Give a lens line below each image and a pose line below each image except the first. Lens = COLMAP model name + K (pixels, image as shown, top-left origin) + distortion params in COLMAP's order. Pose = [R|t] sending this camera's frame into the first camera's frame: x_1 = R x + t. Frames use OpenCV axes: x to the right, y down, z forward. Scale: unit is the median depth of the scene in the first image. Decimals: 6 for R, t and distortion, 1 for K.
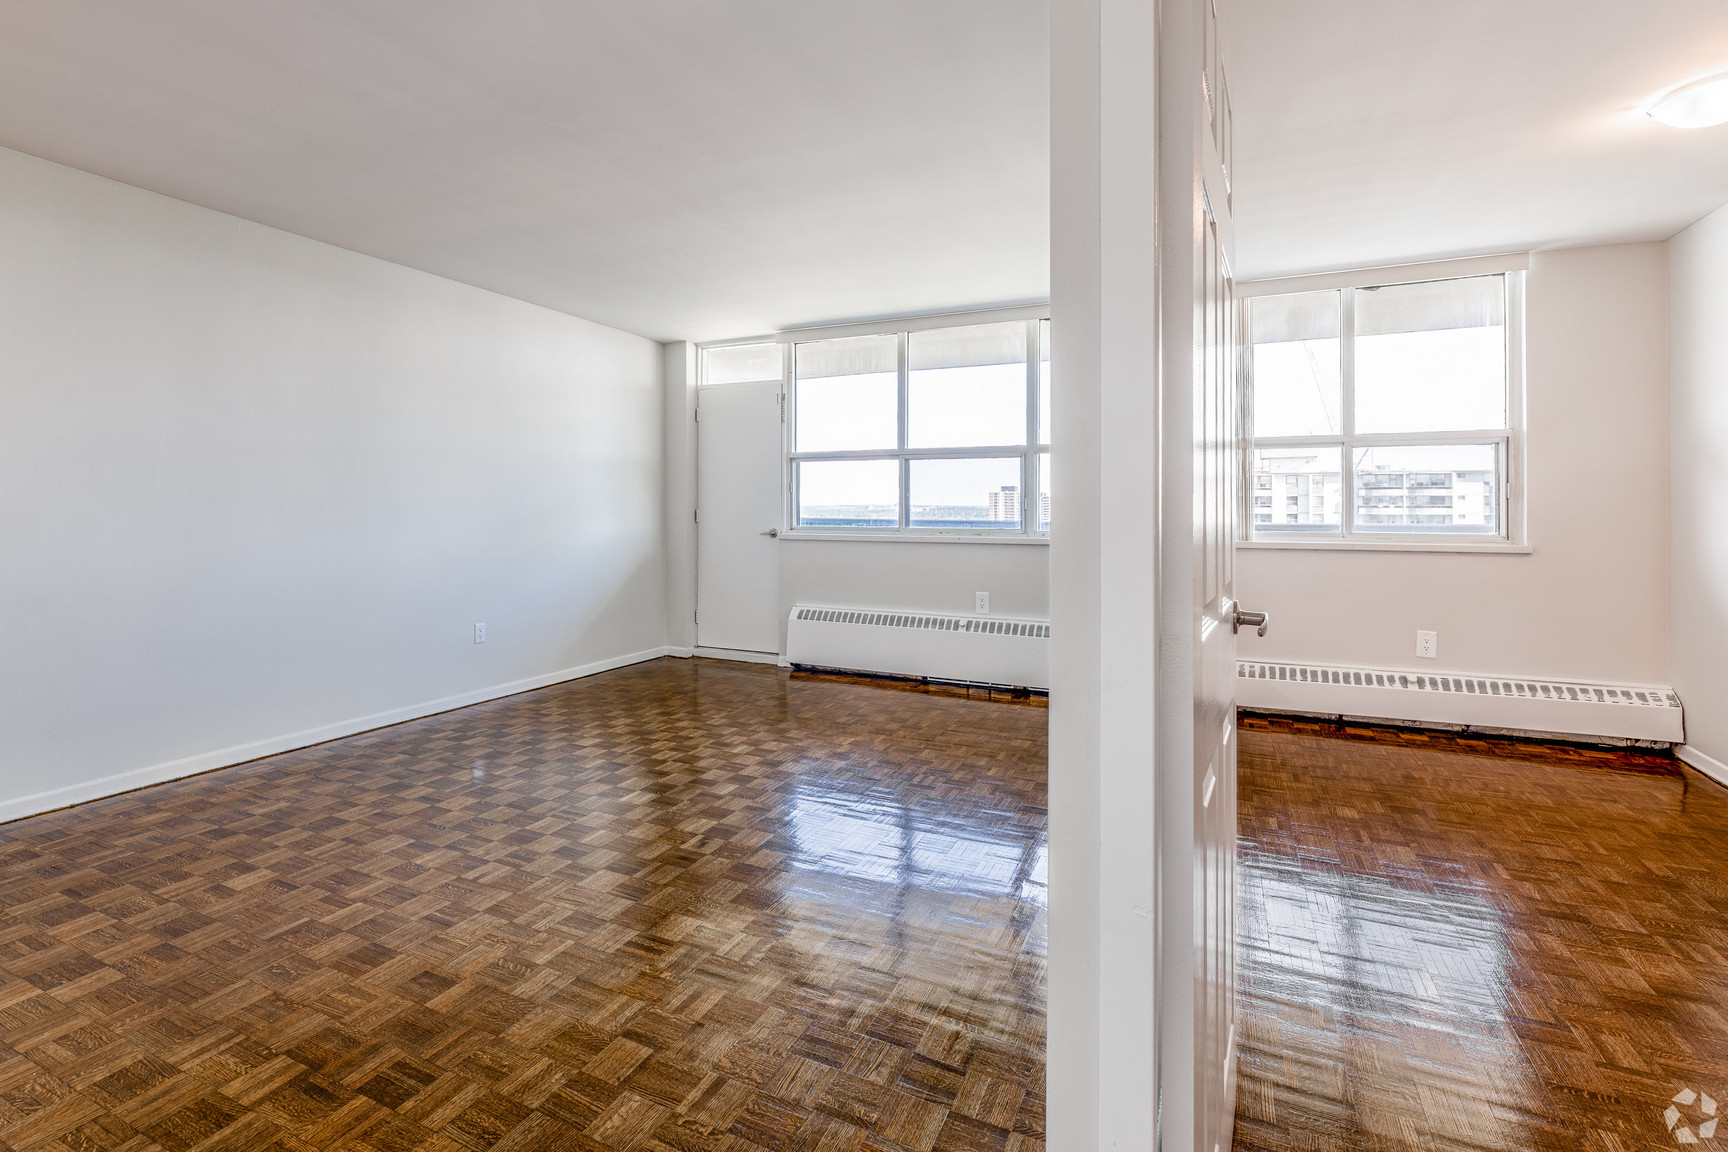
lens RADIAL K [[788.8, 0, 872.7], [0, 788.8, 510.3], [0, 0, 1]] dist [-0.000248, 0.000078]
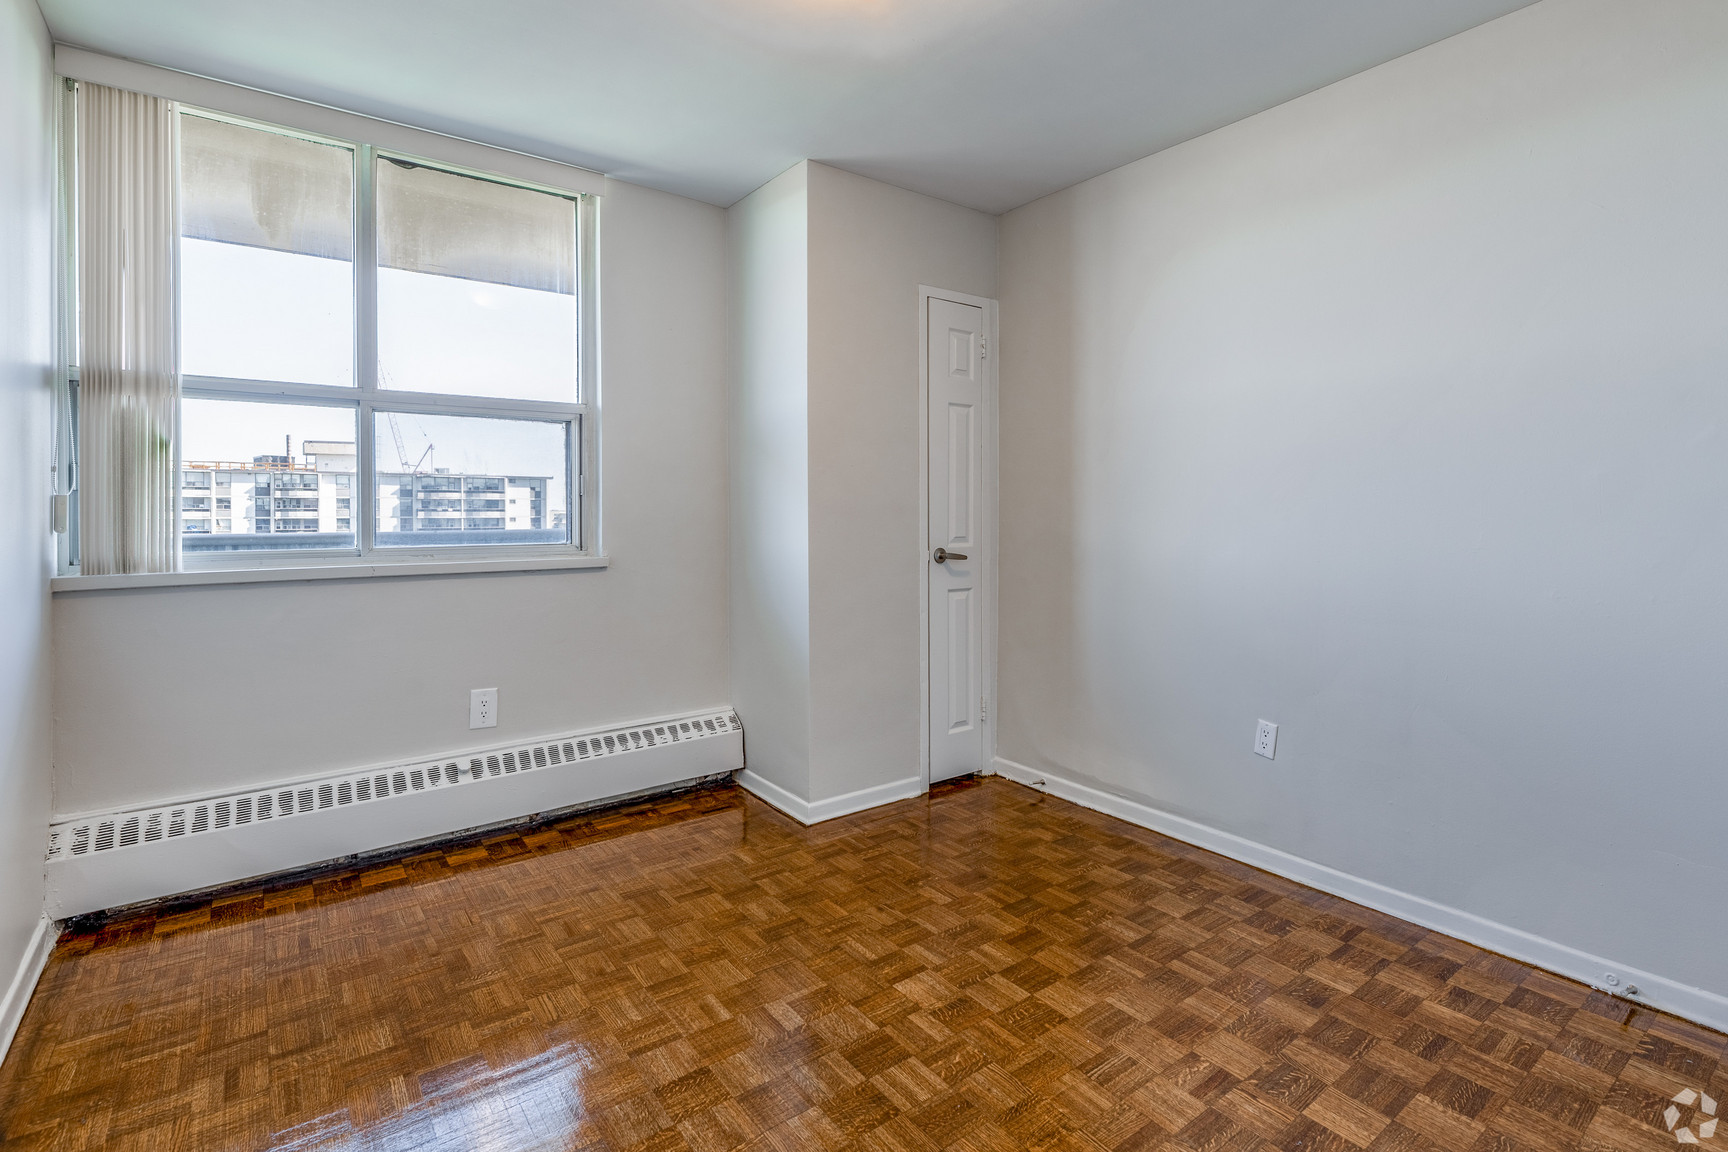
lens RADIAL K [[788.8, 0, 872.7], [0, 788.8, 510.3], [0, 0, 1]] dist [-0.000248, 0.000078]
pose [[0.478629, -0.000055, 0.878017, 0.262734], [0.004712, 0.999986, -0.002506, 0.002446], [-0.878004, 0.005337, 0.478623, 0.375432]]
